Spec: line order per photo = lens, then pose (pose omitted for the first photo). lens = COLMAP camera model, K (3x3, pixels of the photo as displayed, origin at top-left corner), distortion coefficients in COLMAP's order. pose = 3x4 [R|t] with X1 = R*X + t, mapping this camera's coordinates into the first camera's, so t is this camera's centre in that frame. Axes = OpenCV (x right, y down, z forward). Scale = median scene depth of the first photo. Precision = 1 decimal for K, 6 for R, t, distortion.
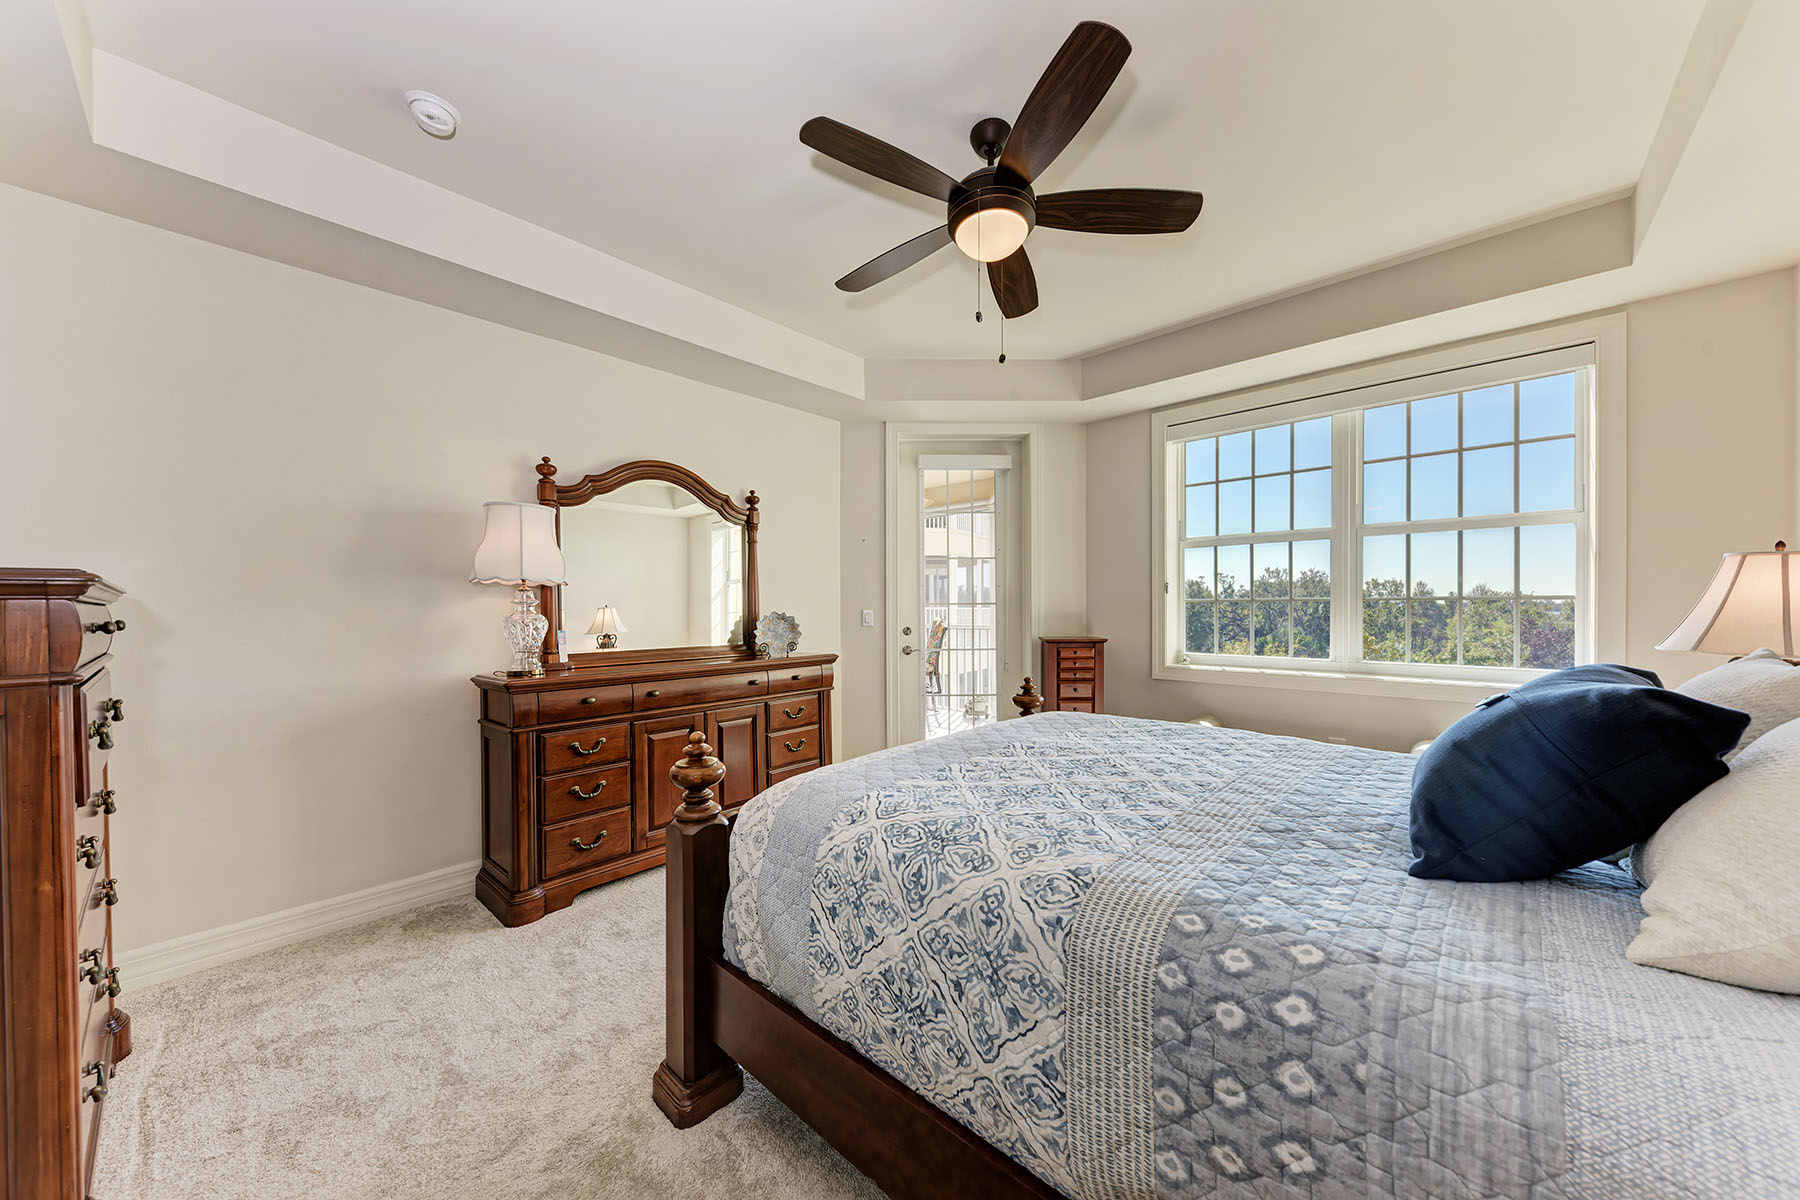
lens RADIAL K [[614.9, 0, 905.0], [0, 614.9, 613.0], [0, 0, 1]] dist [0.007092, -0.001075]
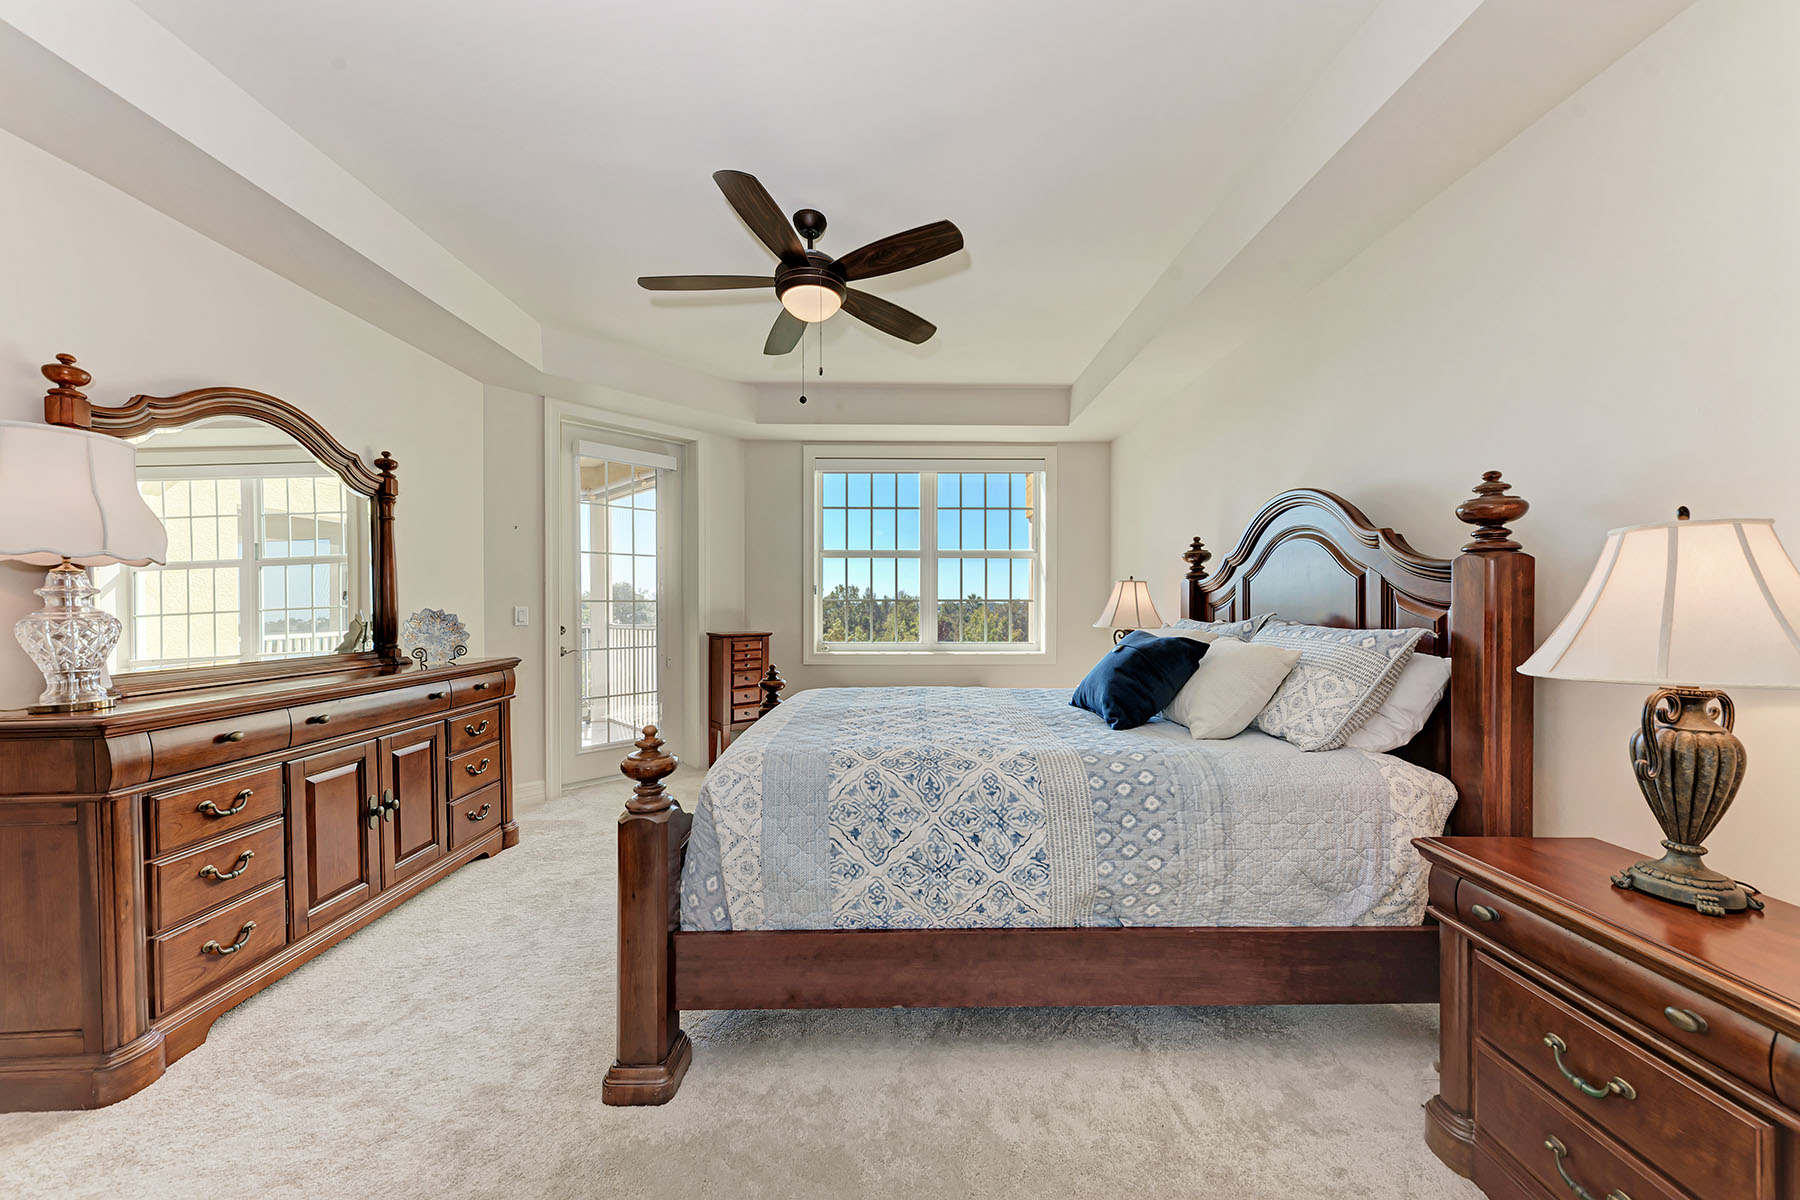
lens RADIAL K [[614.9, 0, 903.3], [0, 614.9, 611.5], [0, 0, 1]] dist [0.007092, -0.001075]
pose [[0.728476, -0.001418, 0.685070, -0.456978], [0.001645, 0.999999, 0.000321, 0.003733], [-0.685069, 0.000893, 0.728477, -0.019349]]
